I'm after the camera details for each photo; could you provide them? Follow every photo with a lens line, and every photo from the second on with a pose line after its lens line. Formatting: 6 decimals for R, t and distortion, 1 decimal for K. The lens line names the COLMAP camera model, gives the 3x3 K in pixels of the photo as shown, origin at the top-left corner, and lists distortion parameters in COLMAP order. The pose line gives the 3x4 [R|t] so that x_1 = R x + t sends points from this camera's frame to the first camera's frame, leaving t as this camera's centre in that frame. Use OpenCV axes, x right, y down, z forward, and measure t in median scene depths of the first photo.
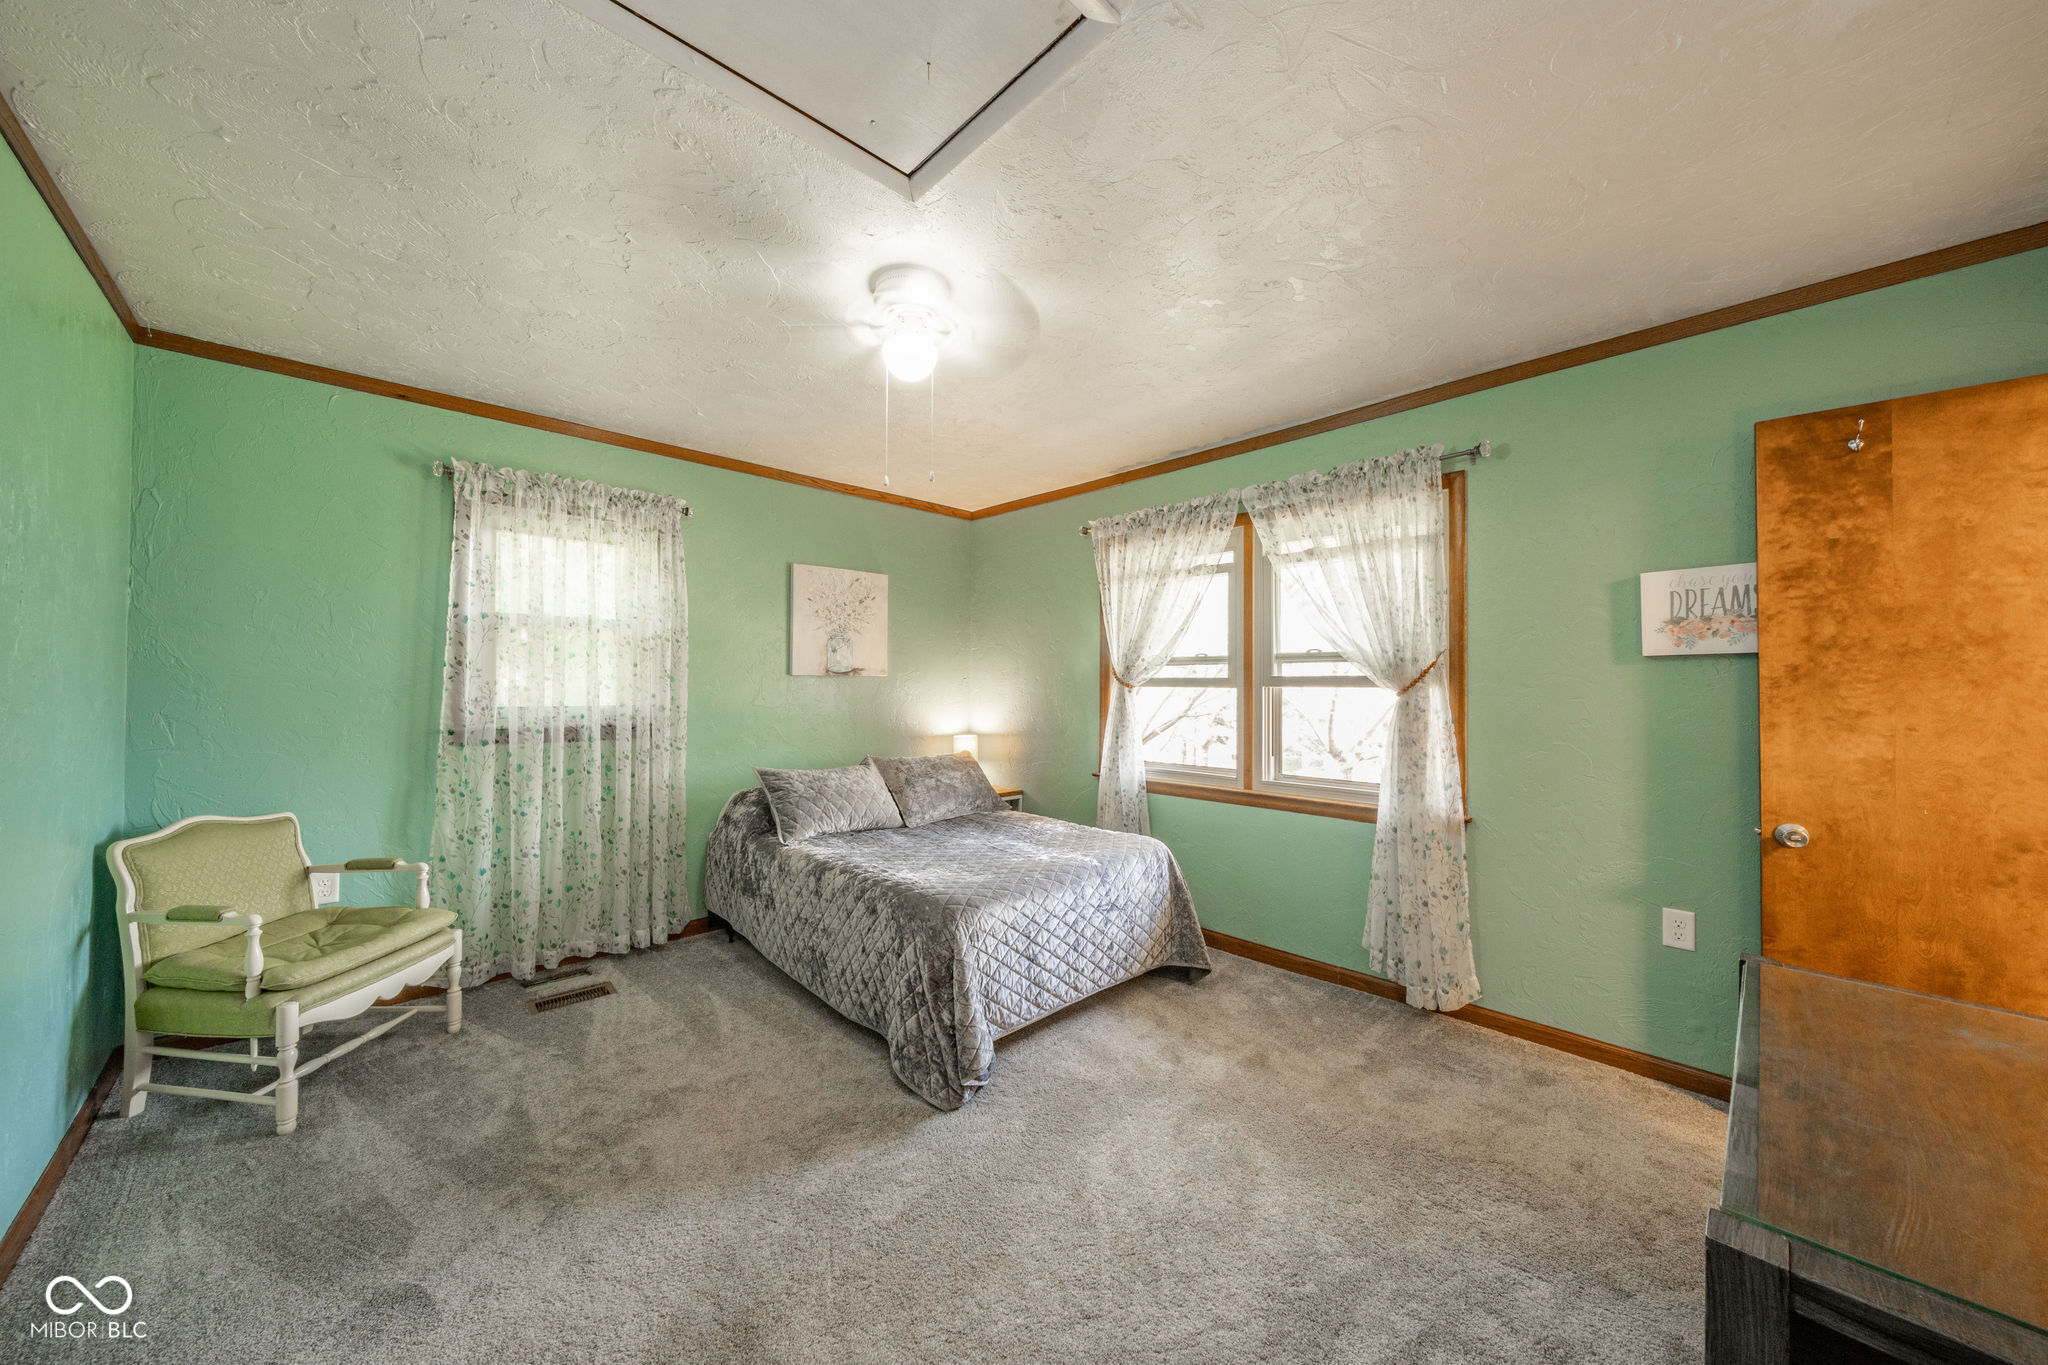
lens RADIAL K [[702.6, 0, 1017.8], [0, 702.6, 689.0], [0, 0, 1]] dist [-0.004432, -0.000499]
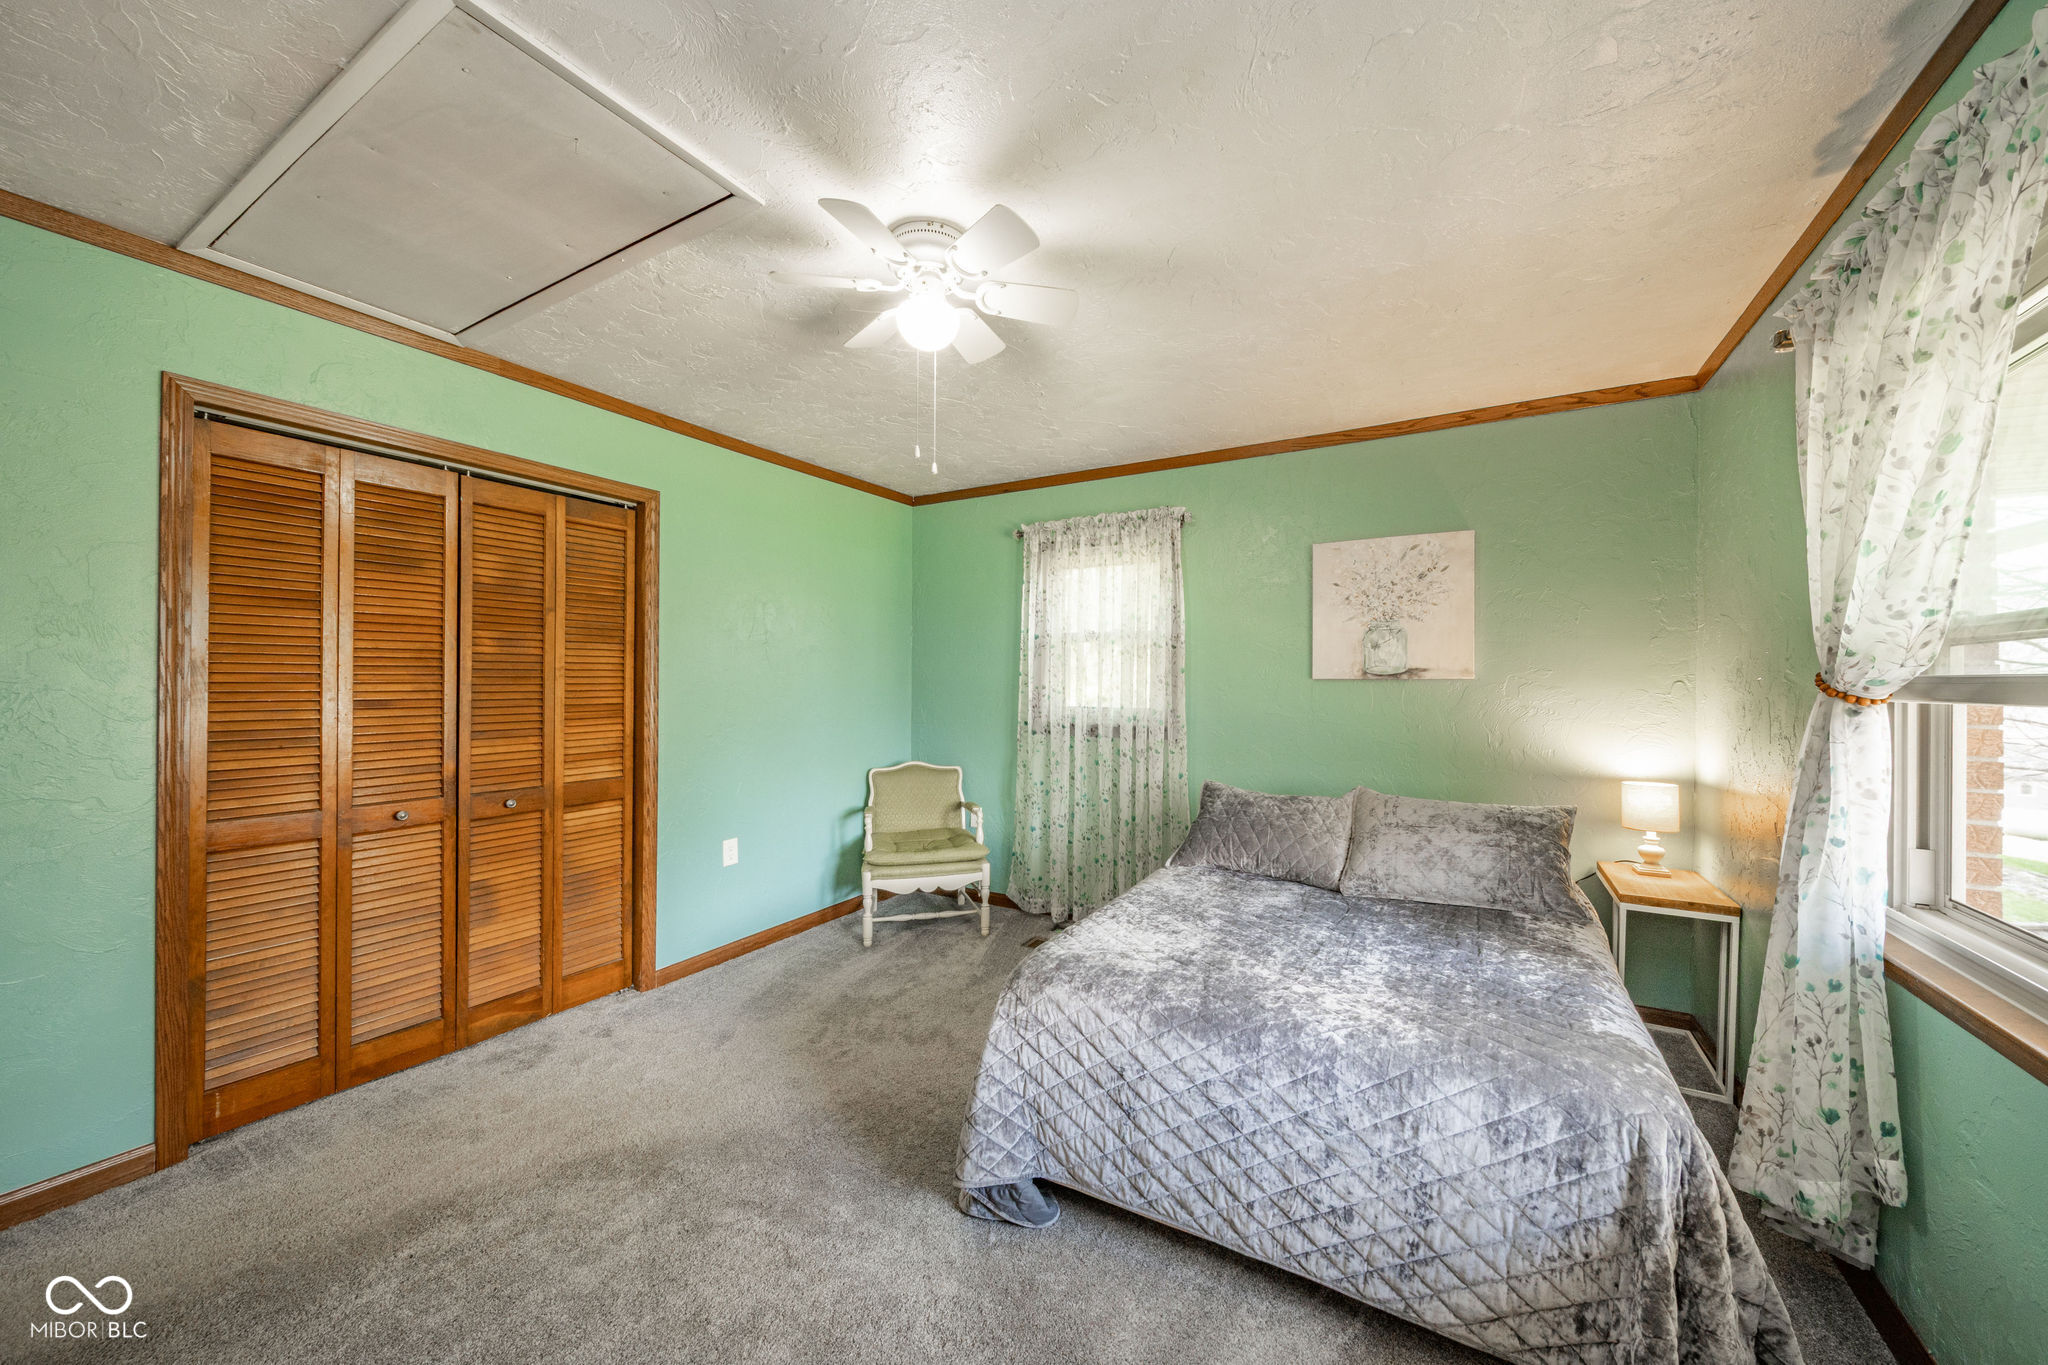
lens RADIAL K [[702.6, 0, 1017.8], [0, 702.6, 689.0], [0, 0, 1]] dist [-0.004432, -0.000499]
pose [[0.289428, 0.004813, -0.957188, 0.529489], [-0.009709, 0.999951, 0.002093, -0.009464], [0.957150, 0.008688, 0.289461, 0.609957]]
